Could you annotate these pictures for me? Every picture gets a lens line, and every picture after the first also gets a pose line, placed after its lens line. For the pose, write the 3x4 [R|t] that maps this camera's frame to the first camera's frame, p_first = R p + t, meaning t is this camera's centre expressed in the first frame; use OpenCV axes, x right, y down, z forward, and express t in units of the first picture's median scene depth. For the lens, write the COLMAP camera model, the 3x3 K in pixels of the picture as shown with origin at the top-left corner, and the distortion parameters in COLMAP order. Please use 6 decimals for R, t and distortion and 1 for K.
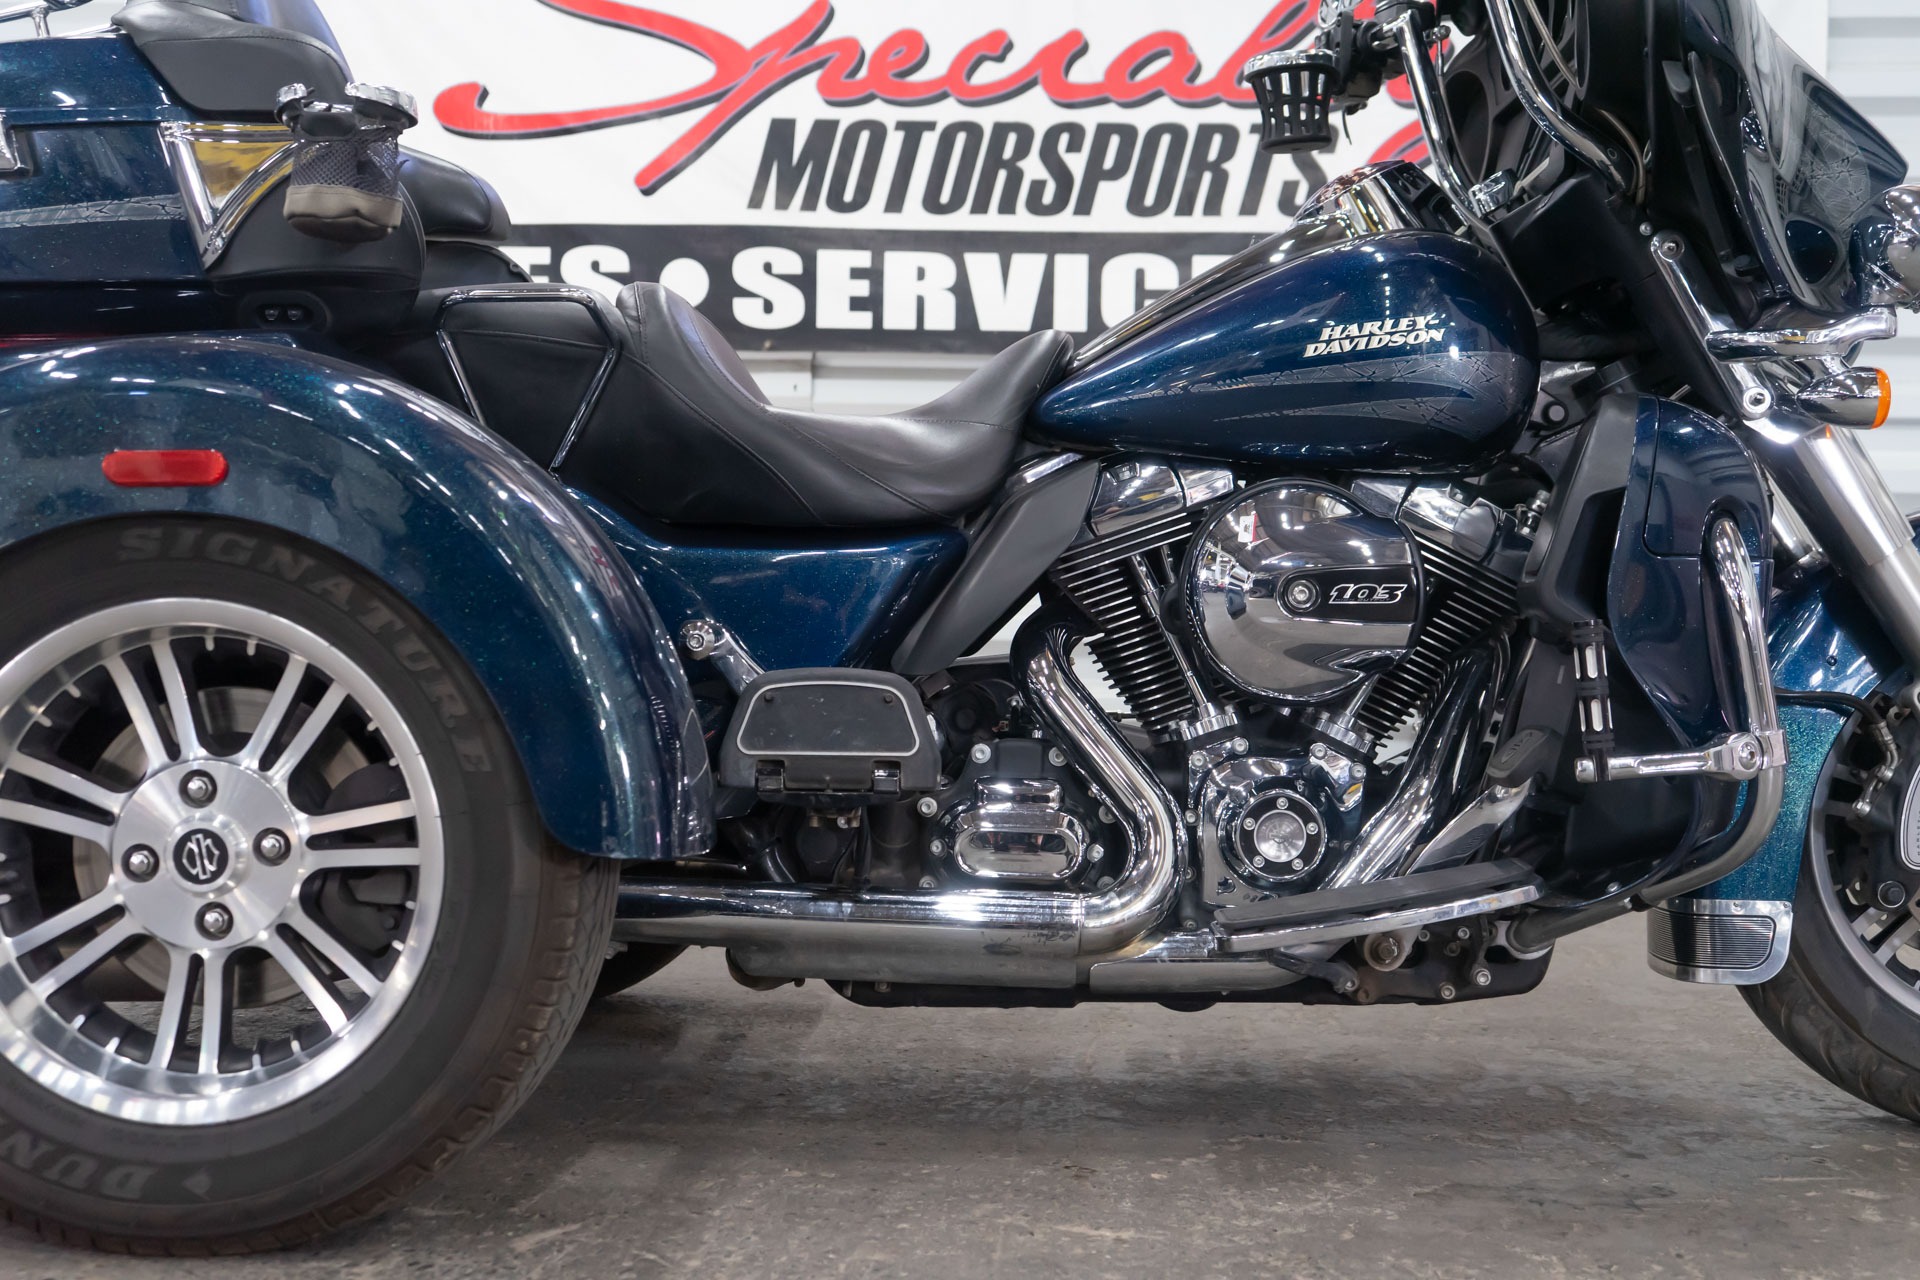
lens RADIAL K [[2240.8, 0, 968.1], [0, 2240.8, 634.4], [0, 0, 1]] dist [0.021781, 0.000000]
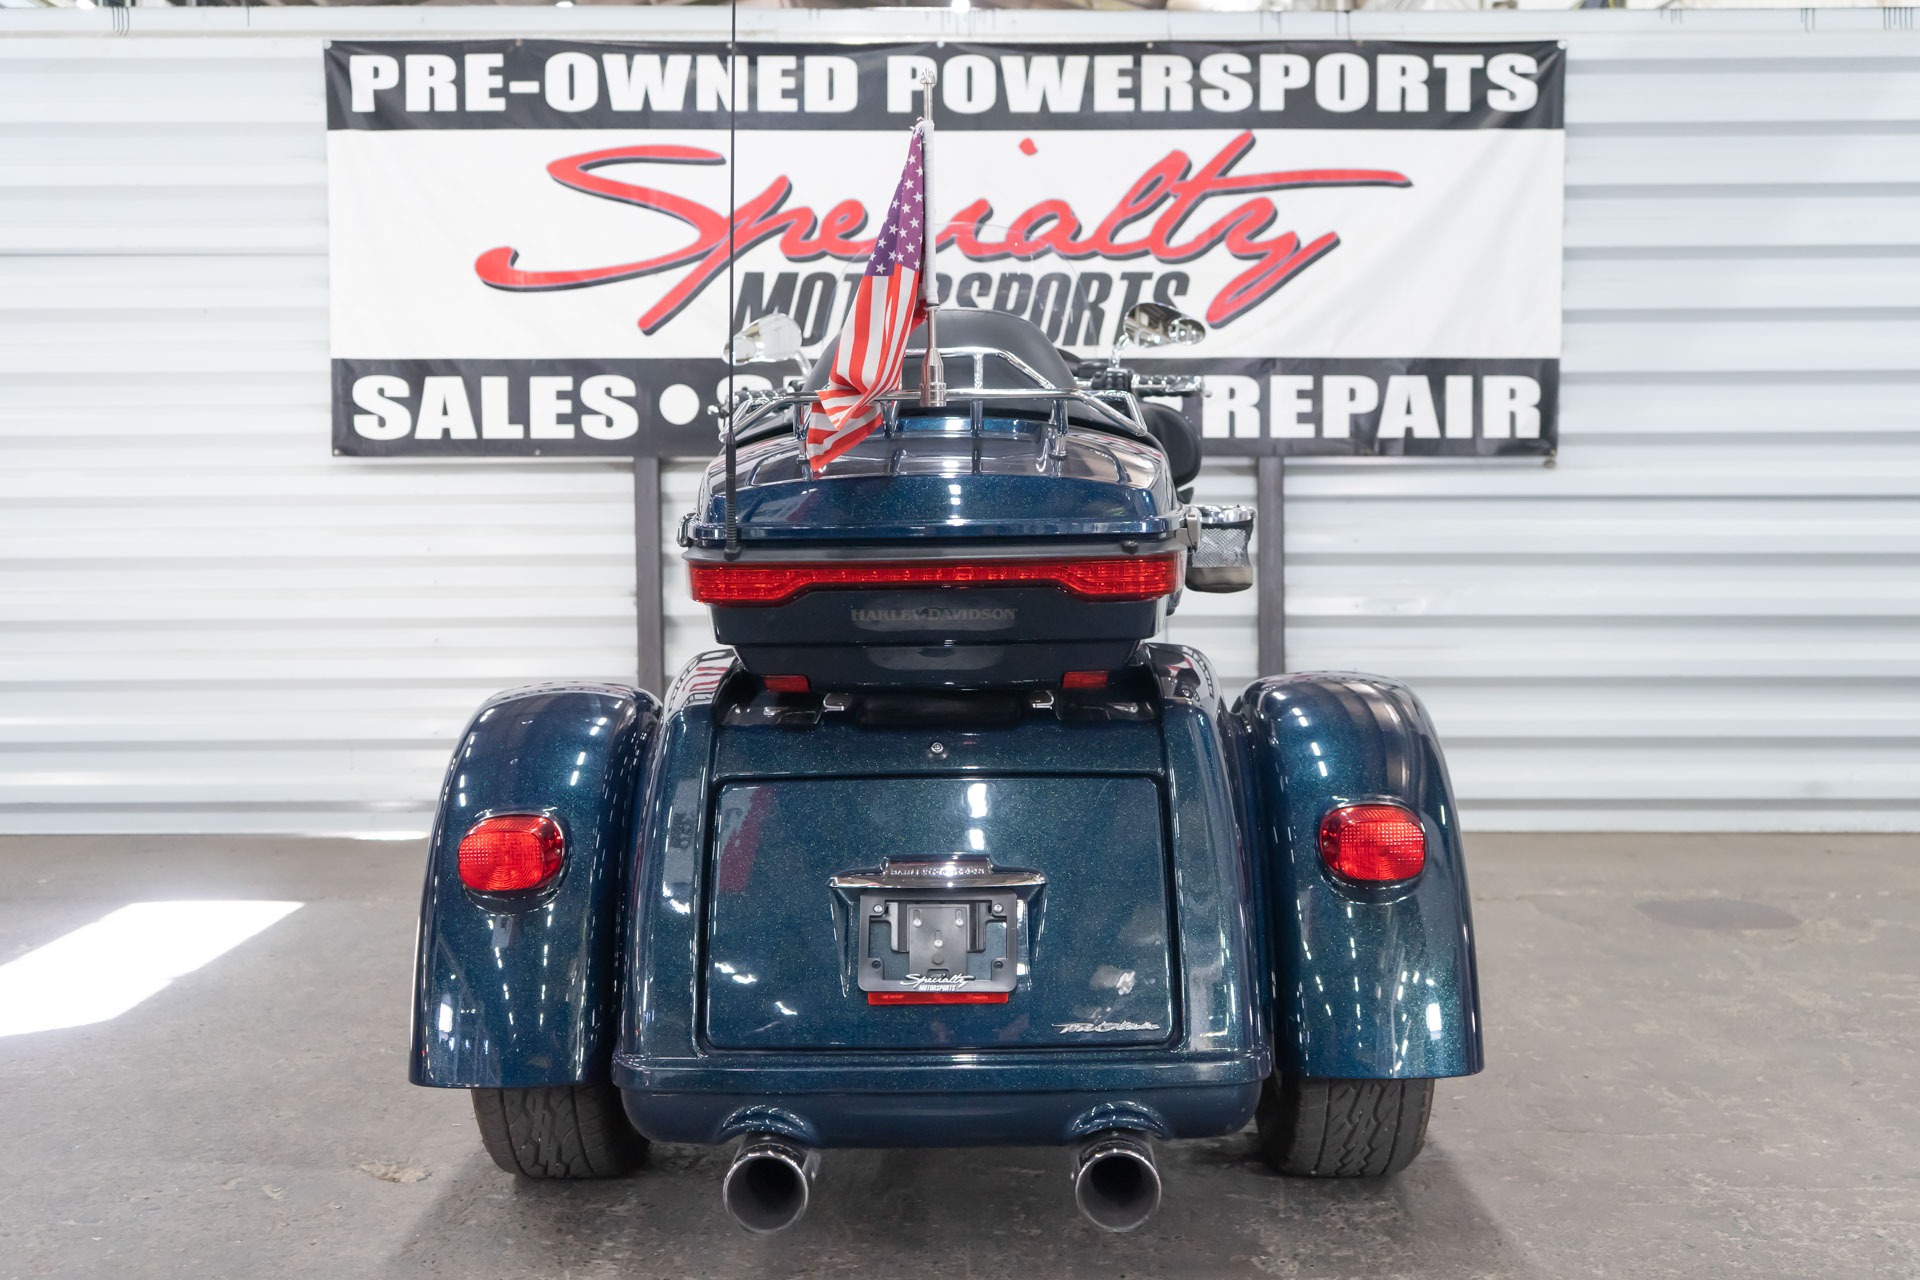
lens RADIAL K [[2182.7, 0, 963.2], [0, 2182.7, 630.5], [0, 0, 1]] dist [0.020326, 0.000000]
pose [[0.998956, -0.023035, 0.039447, -0.041356], [0.020968, 0.998425, 0.052037, -0.209740], [-0.040584, -0.051155, 0.997866, -0.580948]]
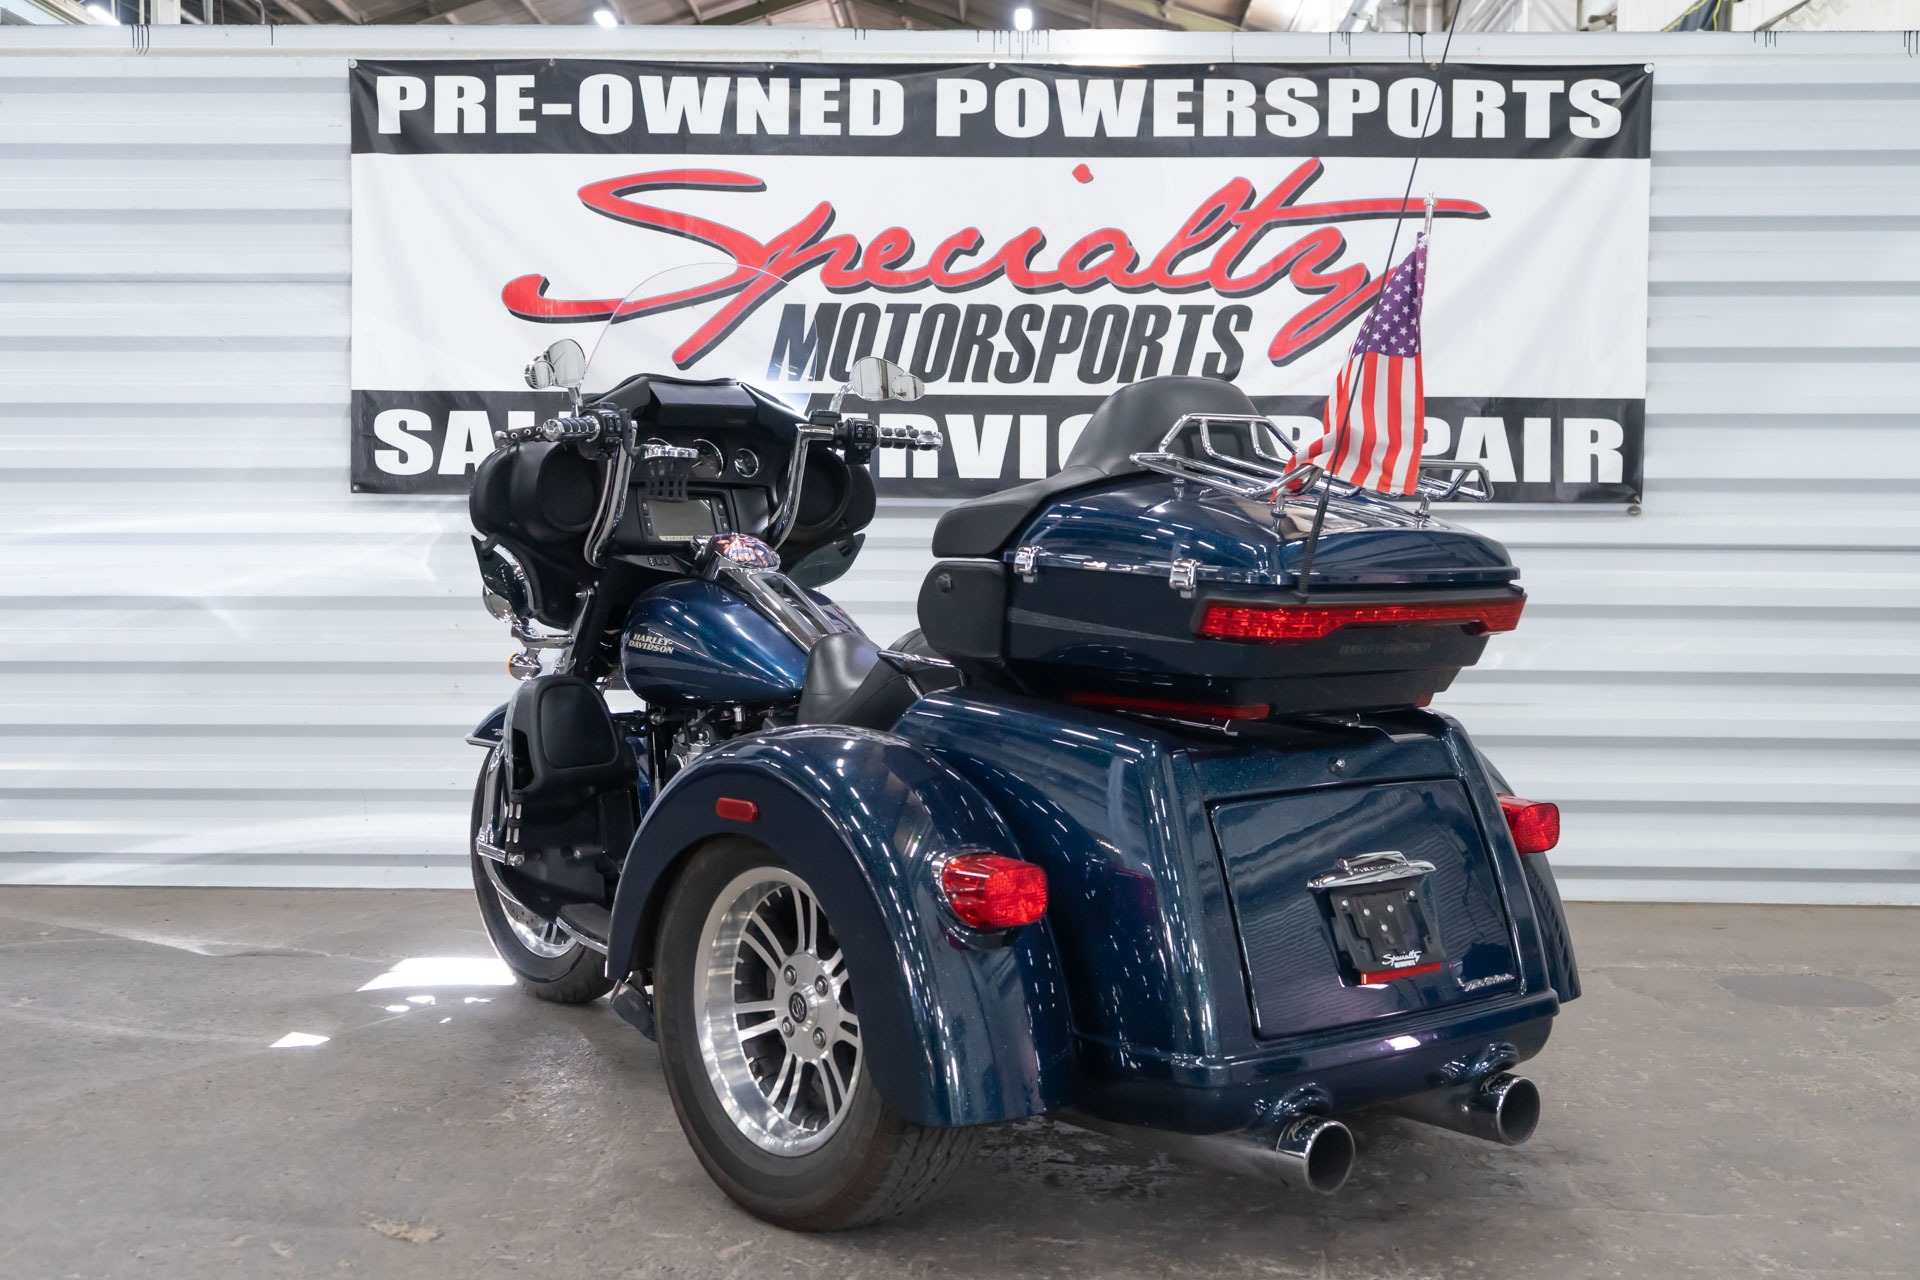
lens RADIAL K [[2356.4, 0, 964.7], [0, 2356.4, 632.8], [0, 0, 1]] dist [0.021090, 0.000000]
pose [[0.999801, -0.012506, 0.015549, -0.028817], [0.012036, 0.999480, 0.029922, -0.209312], [-0.015915, -0.029729, 0.999431, -0.648640]]
